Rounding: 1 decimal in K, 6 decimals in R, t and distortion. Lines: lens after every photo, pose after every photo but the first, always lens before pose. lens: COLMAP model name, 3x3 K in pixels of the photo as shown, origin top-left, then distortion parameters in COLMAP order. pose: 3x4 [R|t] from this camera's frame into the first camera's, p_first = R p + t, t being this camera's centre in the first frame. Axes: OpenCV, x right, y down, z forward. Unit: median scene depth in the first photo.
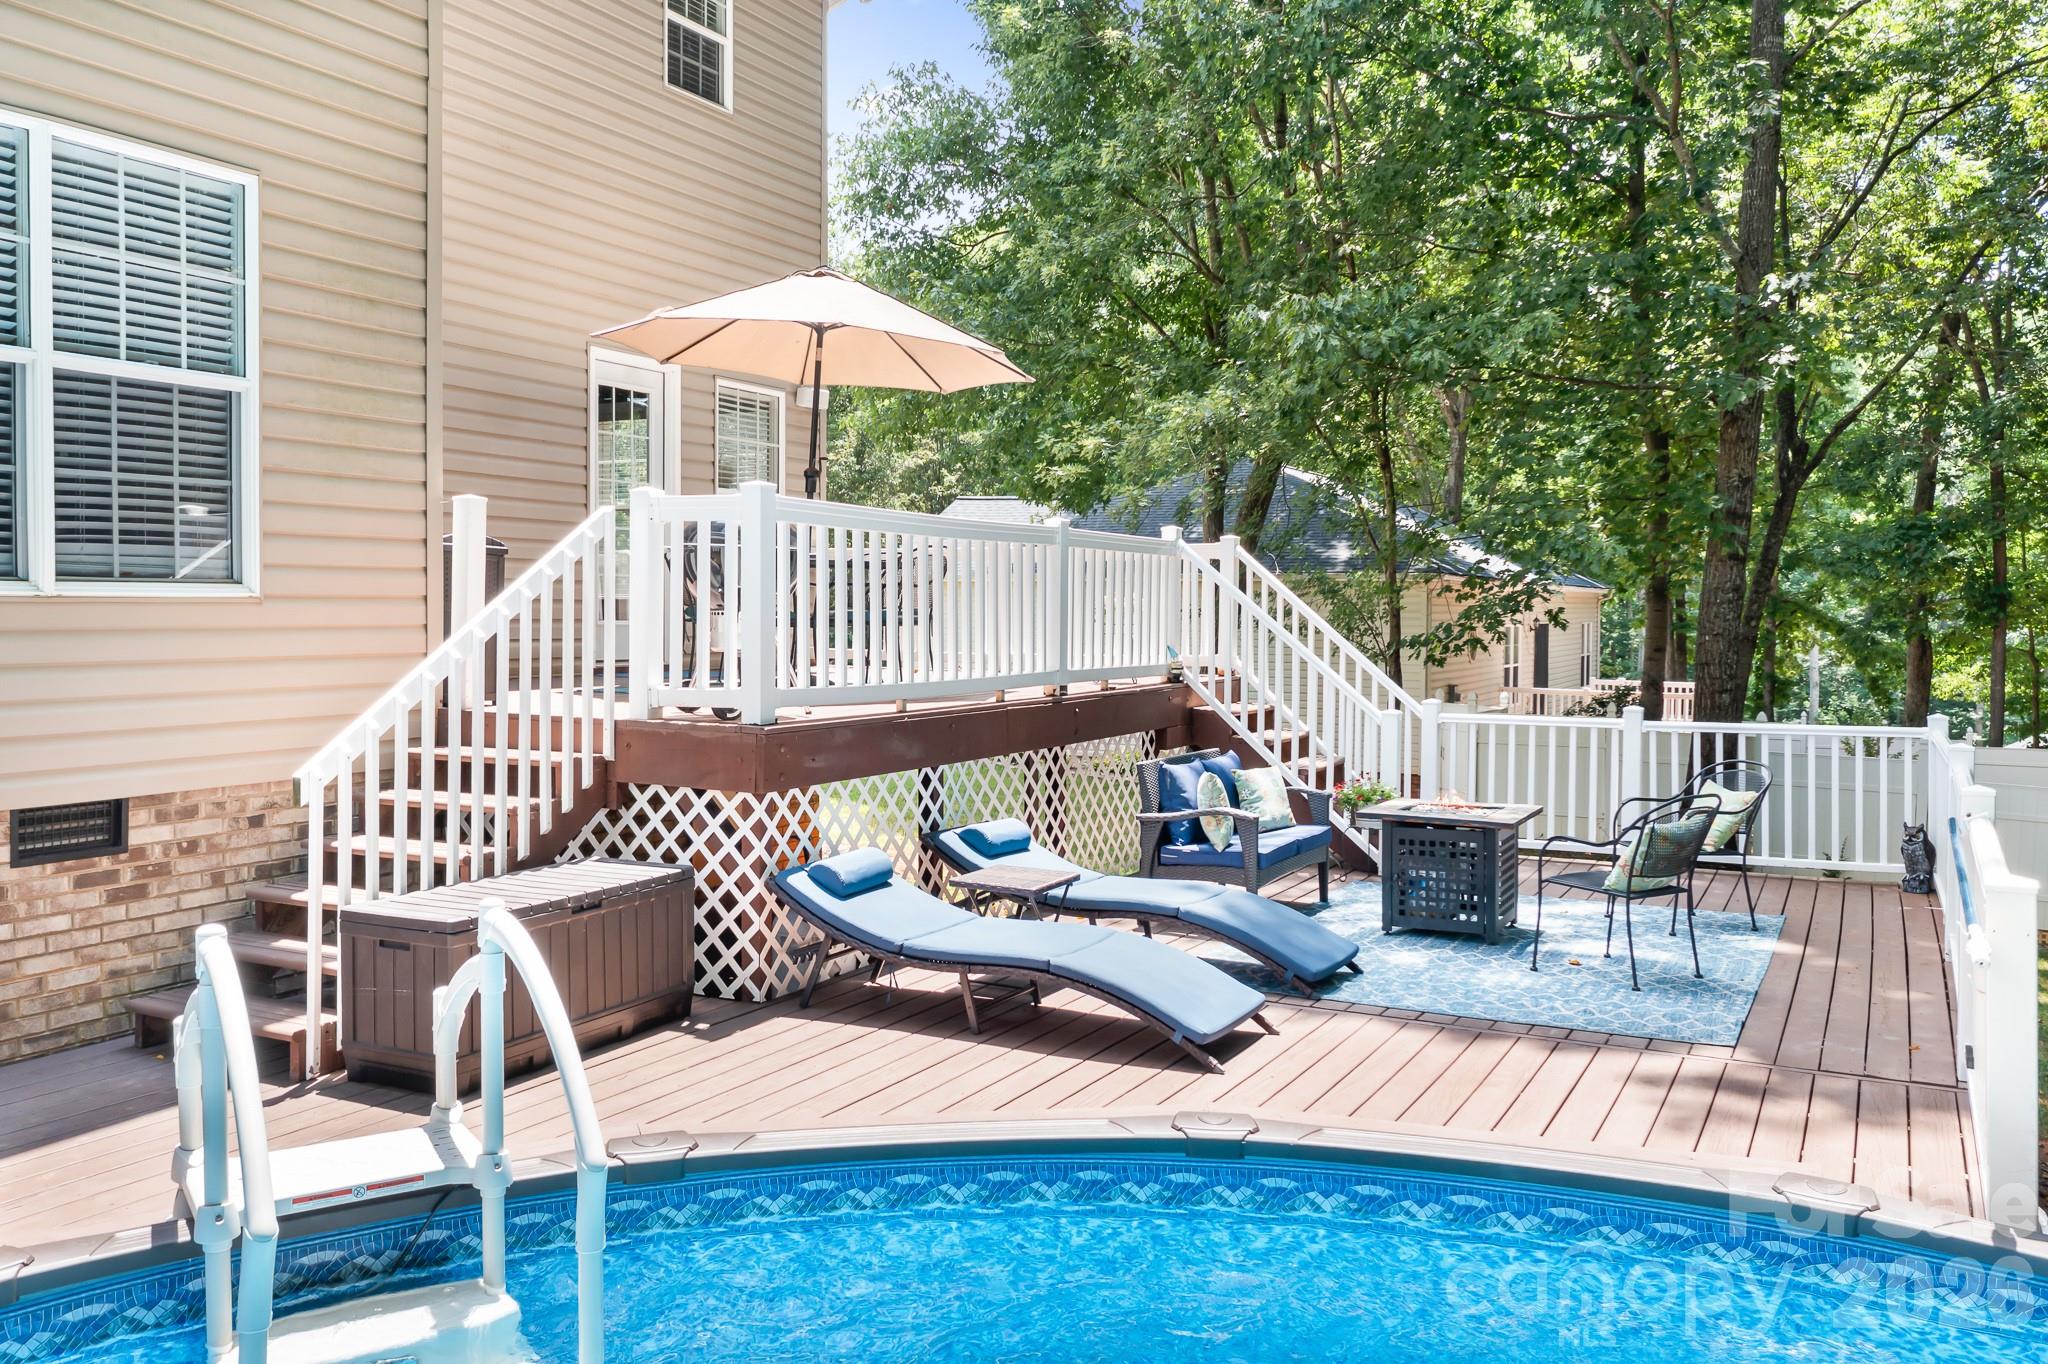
lens RADIAL K [[1664.8, 0, 1020.4], [0, 1664.8, 621.5], [0, 0, 1]] dist [-0.094380, 0.179675]
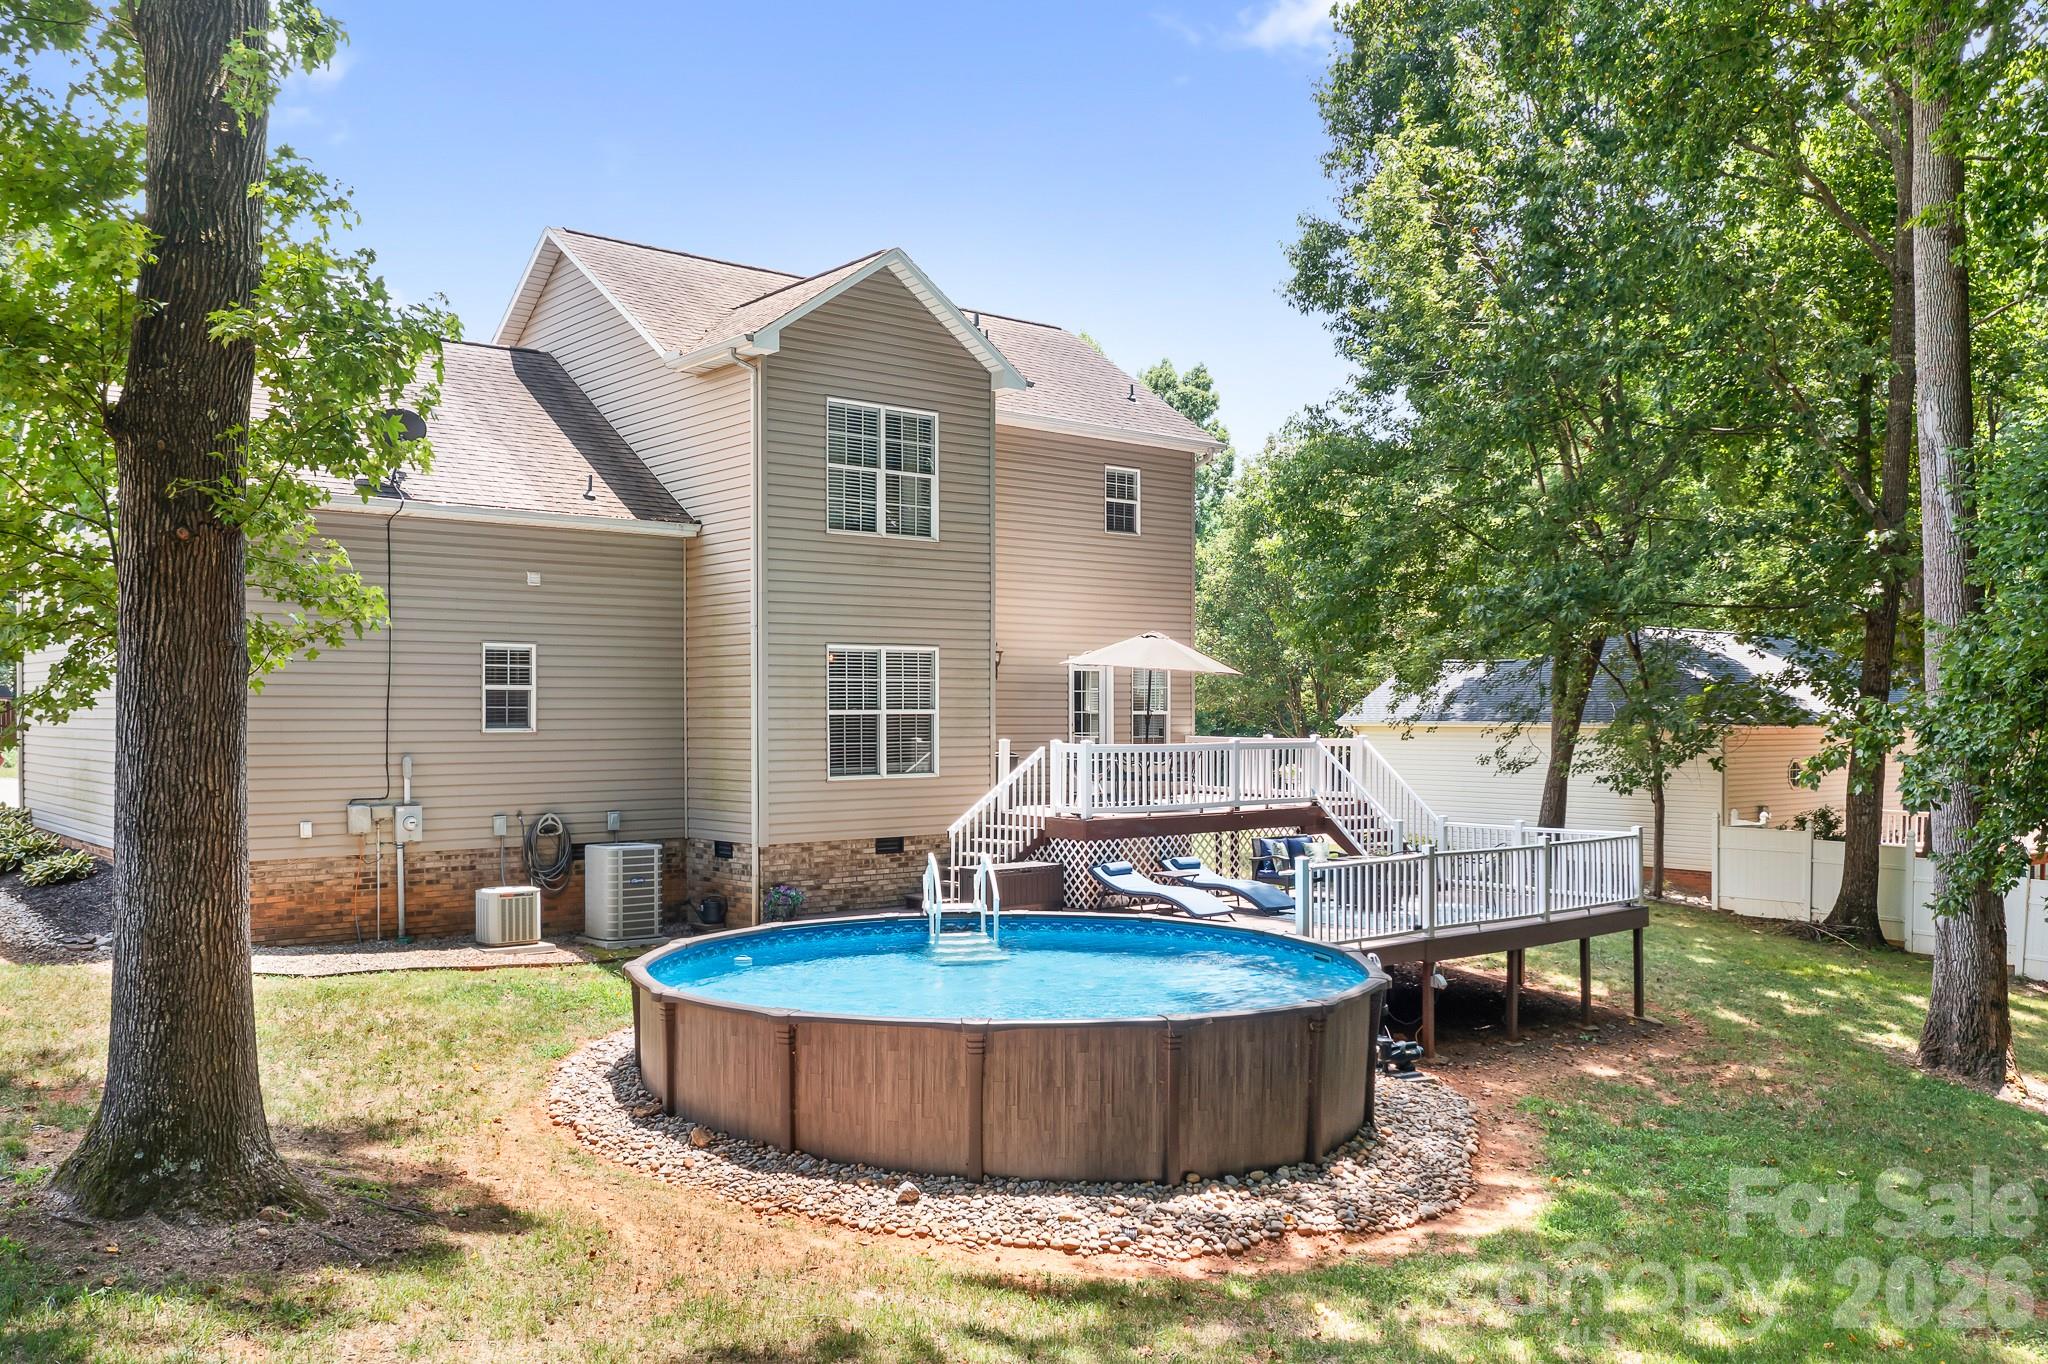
lens RADIAL K [[1651.9, 0, 1021.6], [0, 1651.9, 704.7], [0, 0, 1]] dist [-0.016996, -0.005645]
pose [[0.926321, -0.003374, -0.376720, 0.867913], [-0.000059, 0.999959, -0.009100, -0.120541], [0.376735, 0.008452, 0.926282, -1.852603]]
